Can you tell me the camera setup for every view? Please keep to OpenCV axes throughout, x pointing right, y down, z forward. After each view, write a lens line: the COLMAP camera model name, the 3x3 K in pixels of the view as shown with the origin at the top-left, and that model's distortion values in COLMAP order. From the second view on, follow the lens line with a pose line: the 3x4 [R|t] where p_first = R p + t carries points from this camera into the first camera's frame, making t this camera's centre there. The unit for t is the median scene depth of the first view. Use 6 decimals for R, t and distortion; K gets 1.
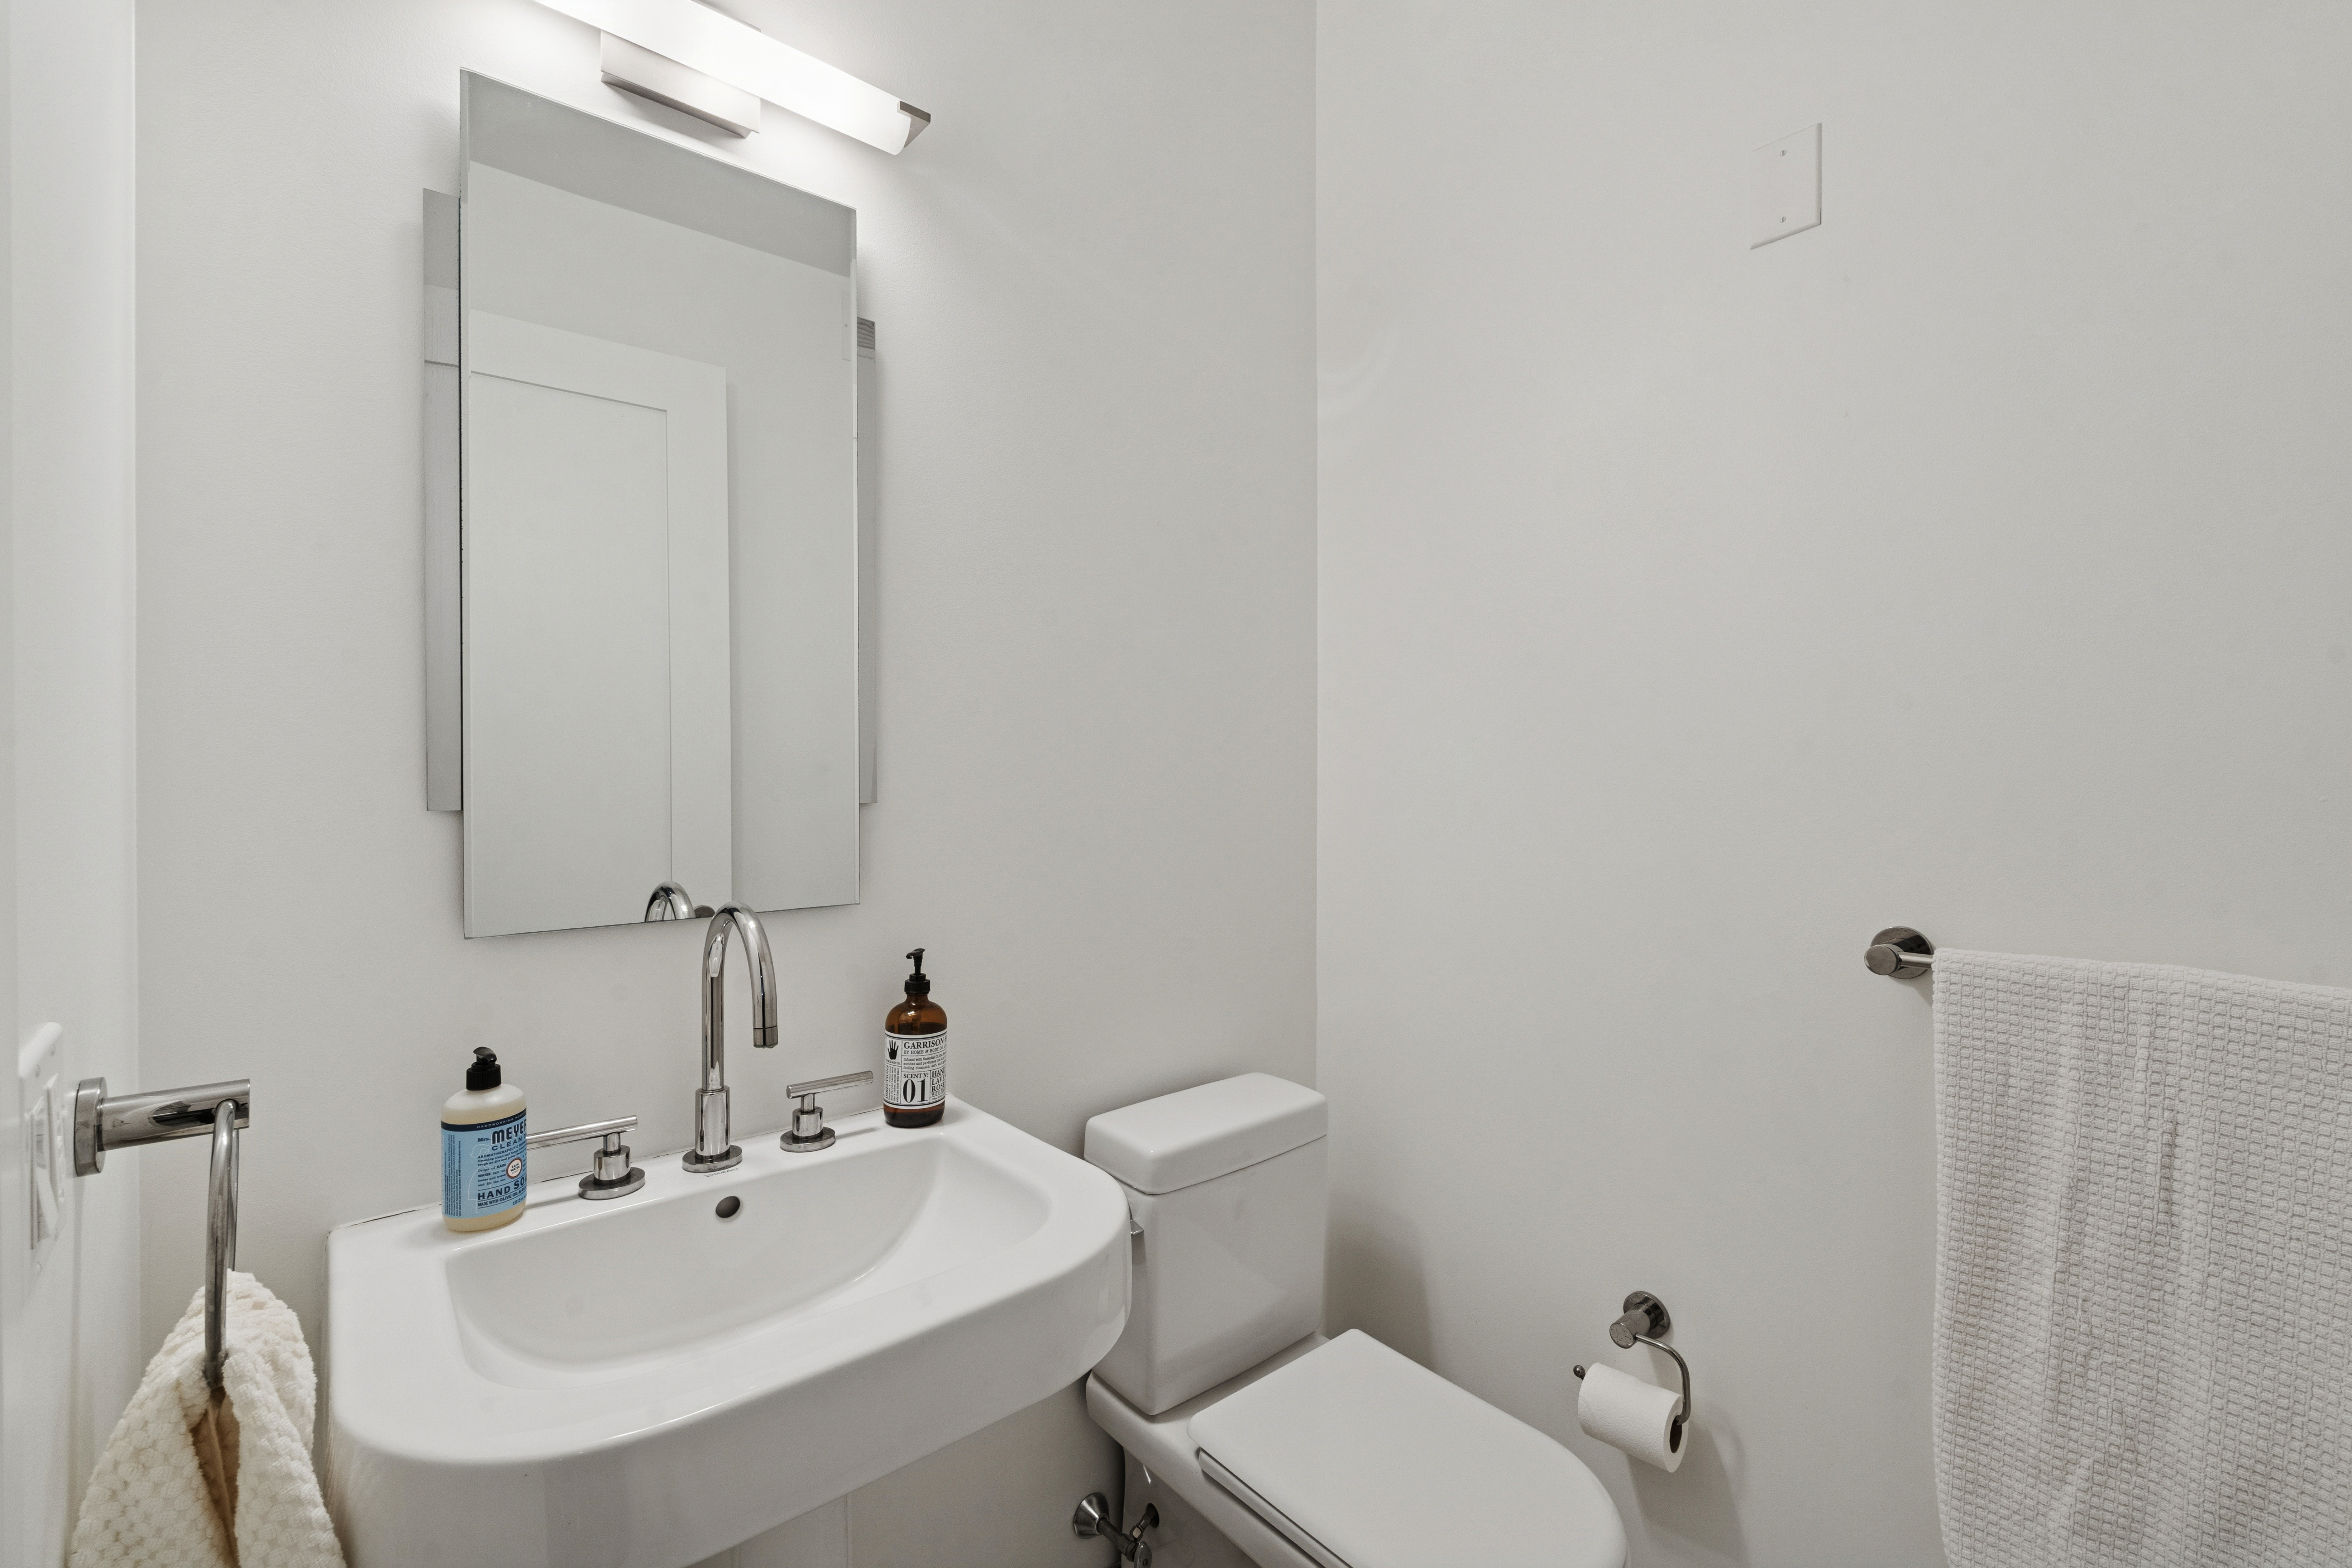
lens RADIAL K [[1023.1, 0, 1176.0], [0, 1023.1, 784.0], [0, 0, 1]] dist [-0.002969, -0.000410]
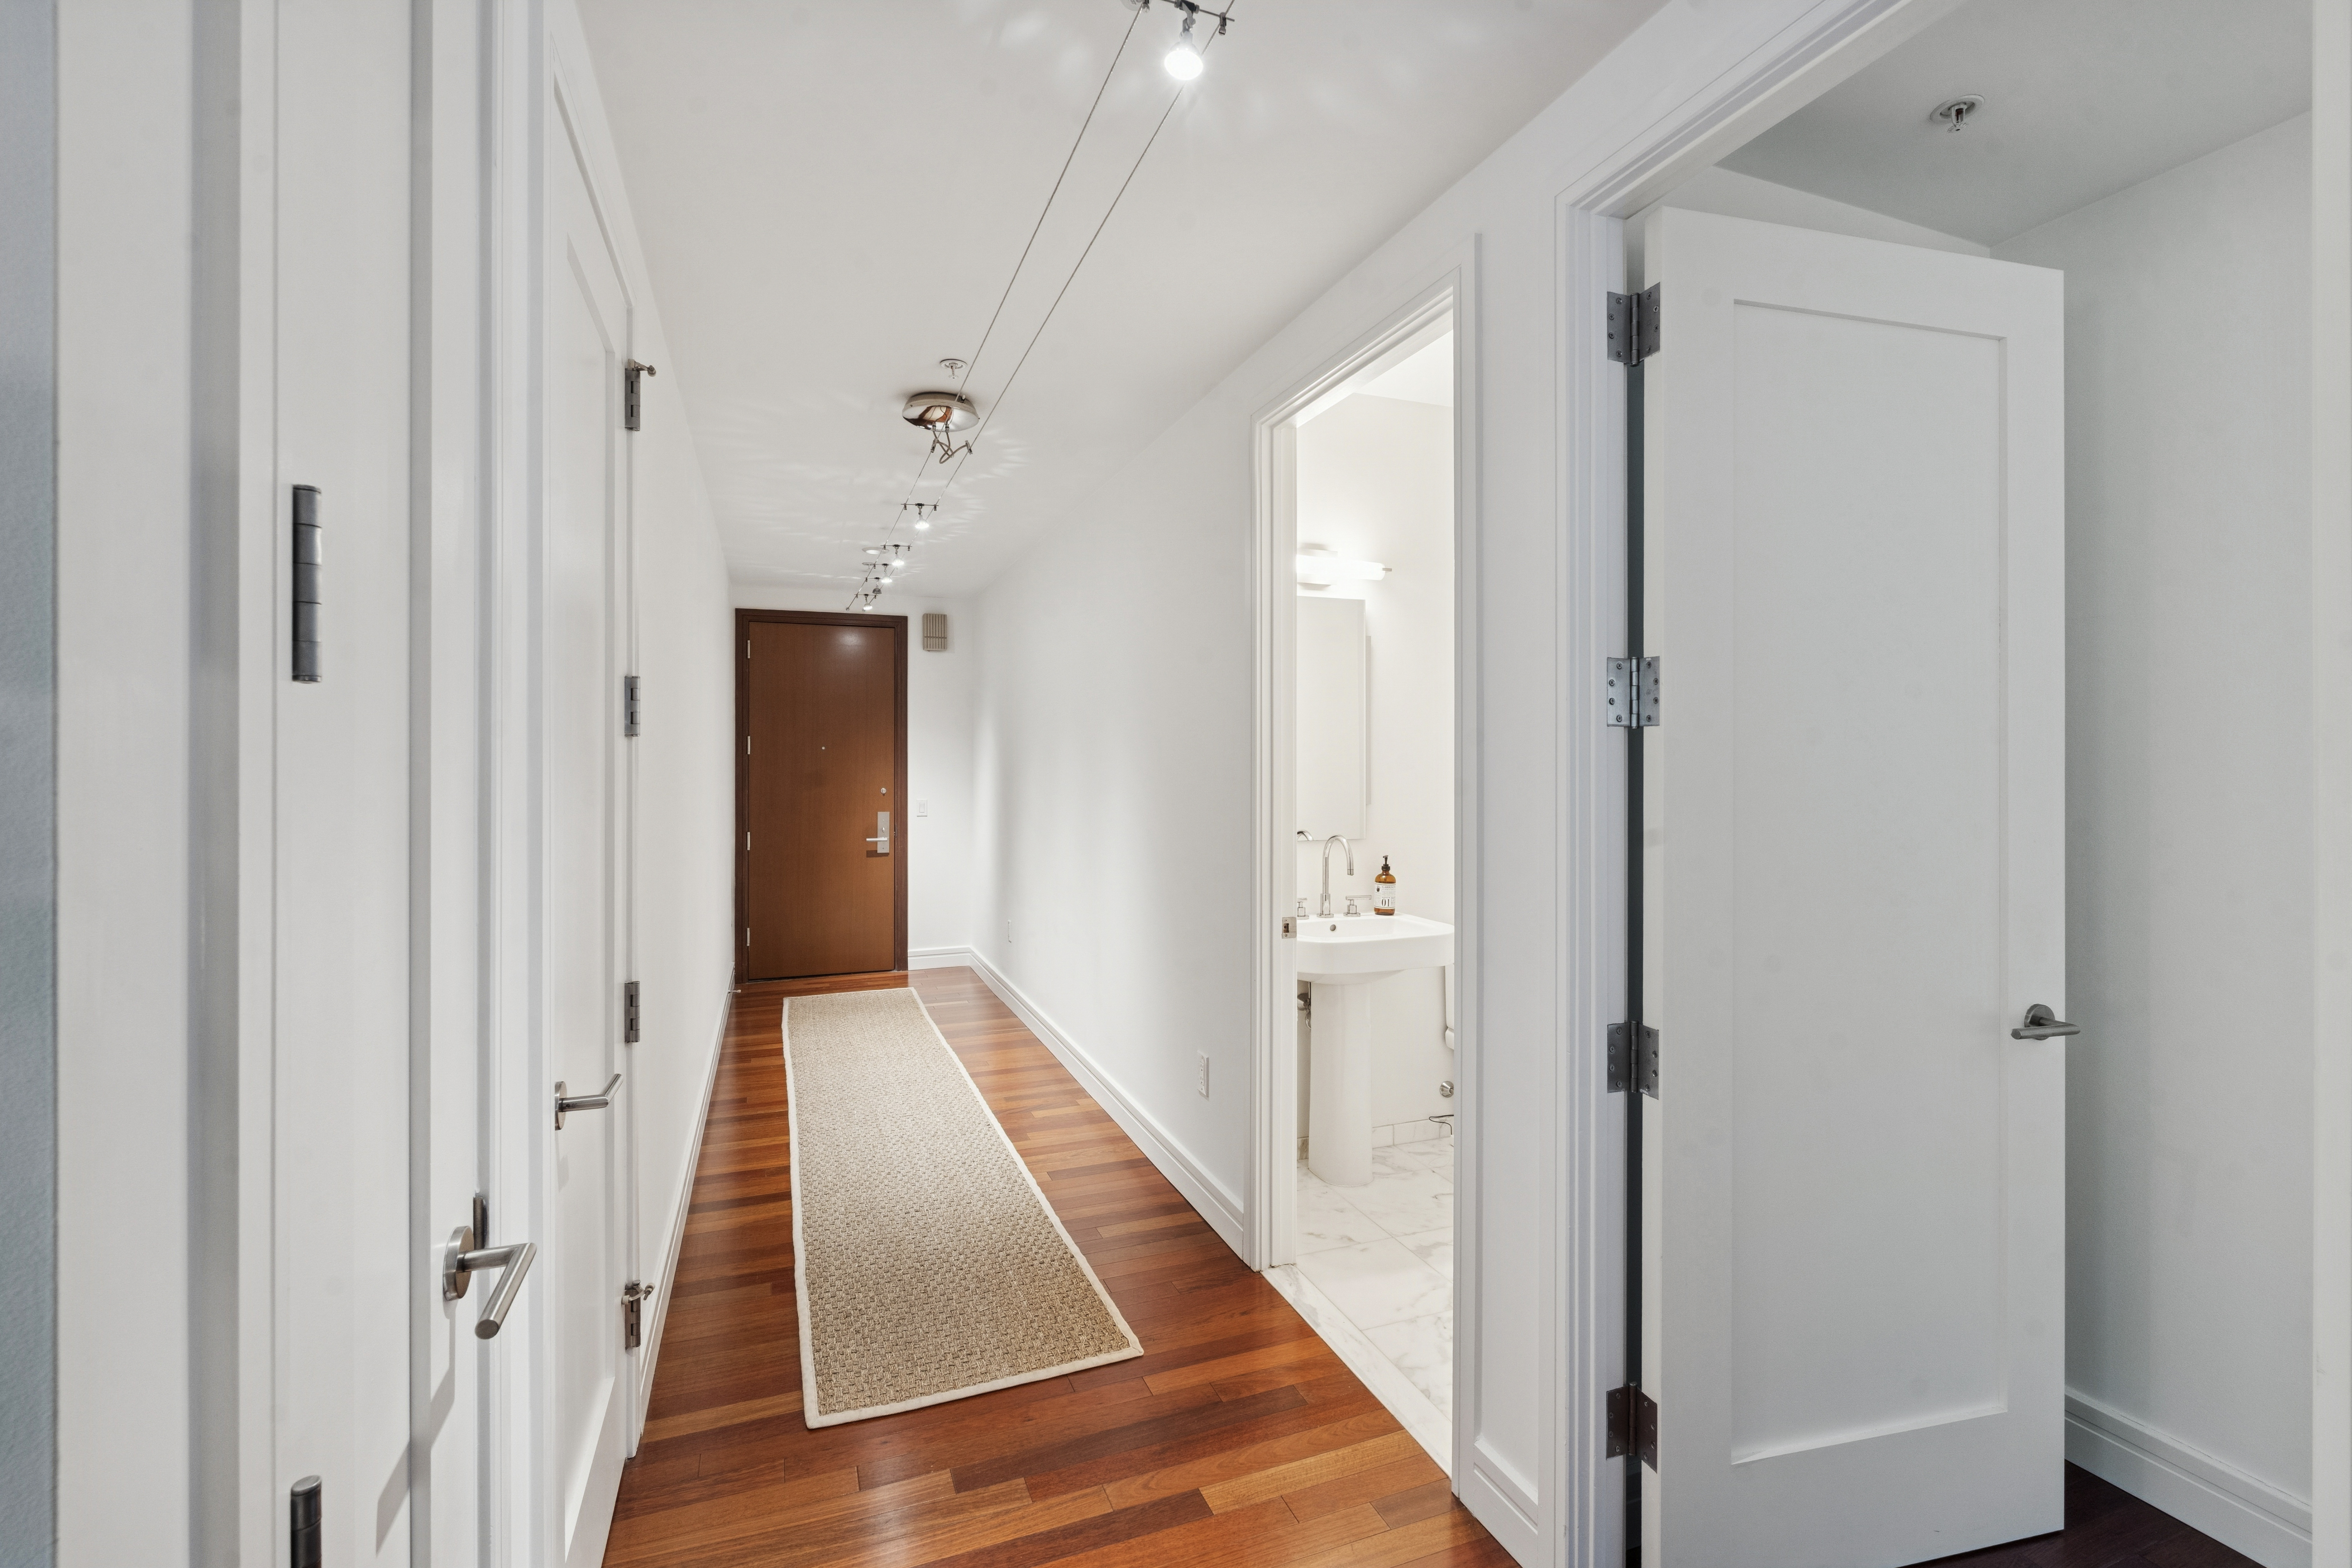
lens RADIAL K [[1023.1, 0, 1176.0], [0, 1023.1, 784.0], [0, 0, 1]] dist [-0.002969, -0.000410]
pose [[0.943864, 0.010198, -0.330176, 0.147300], [-0.008466, 0.999942, 0.006684, -0.059127], [0.330225, -0.003513, 0.943896, -1.988981]]
